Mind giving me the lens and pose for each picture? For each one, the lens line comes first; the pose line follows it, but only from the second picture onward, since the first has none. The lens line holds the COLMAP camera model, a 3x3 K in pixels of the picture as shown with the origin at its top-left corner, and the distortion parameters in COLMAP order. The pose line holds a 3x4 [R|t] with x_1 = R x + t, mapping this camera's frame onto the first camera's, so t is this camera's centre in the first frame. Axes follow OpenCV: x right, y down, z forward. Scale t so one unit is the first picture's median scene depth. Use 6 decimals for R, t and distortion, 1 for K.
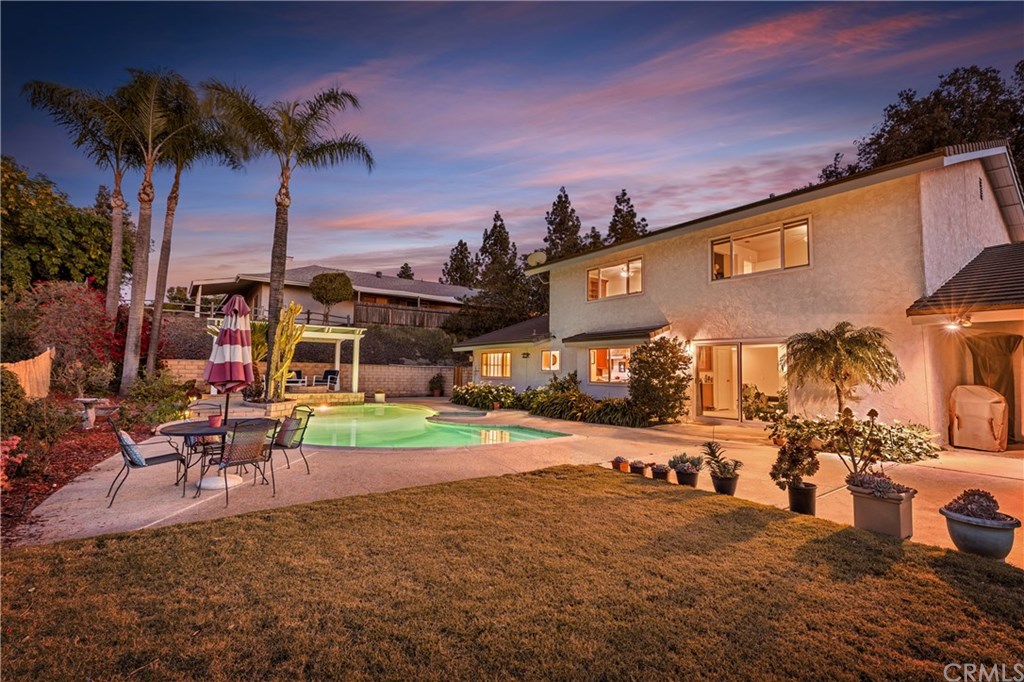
lens RADIAL K [[458.8, 0, 512.0], [0, 458.8, 341.0], [0, 0, 1]] dist [0.001466, 0.000136]
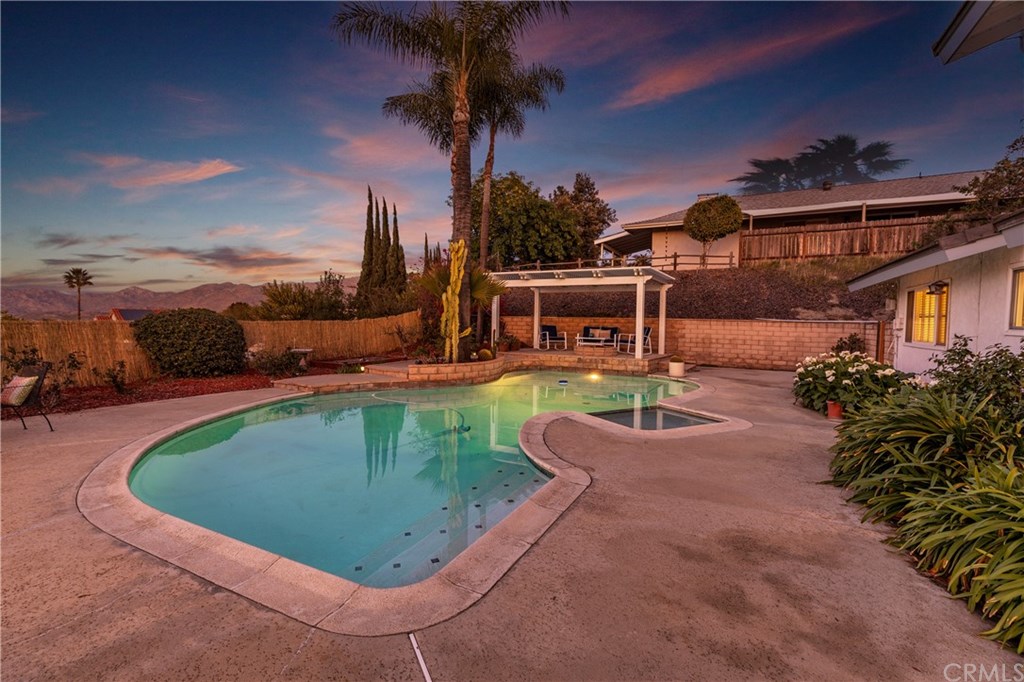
lens RADIAL K [[458.8, 0, 512.0], [0, 458.8, 341.0], [0, 0, 1]] dist [0.001466, 0.000136]
pose [[0.462423, 0.026655, -0.886259, 0.142414], [0.052966, 0.996933, 0.057619, 0.025220], [0.885076, -0.073586, 0.459593, 0.365316]]
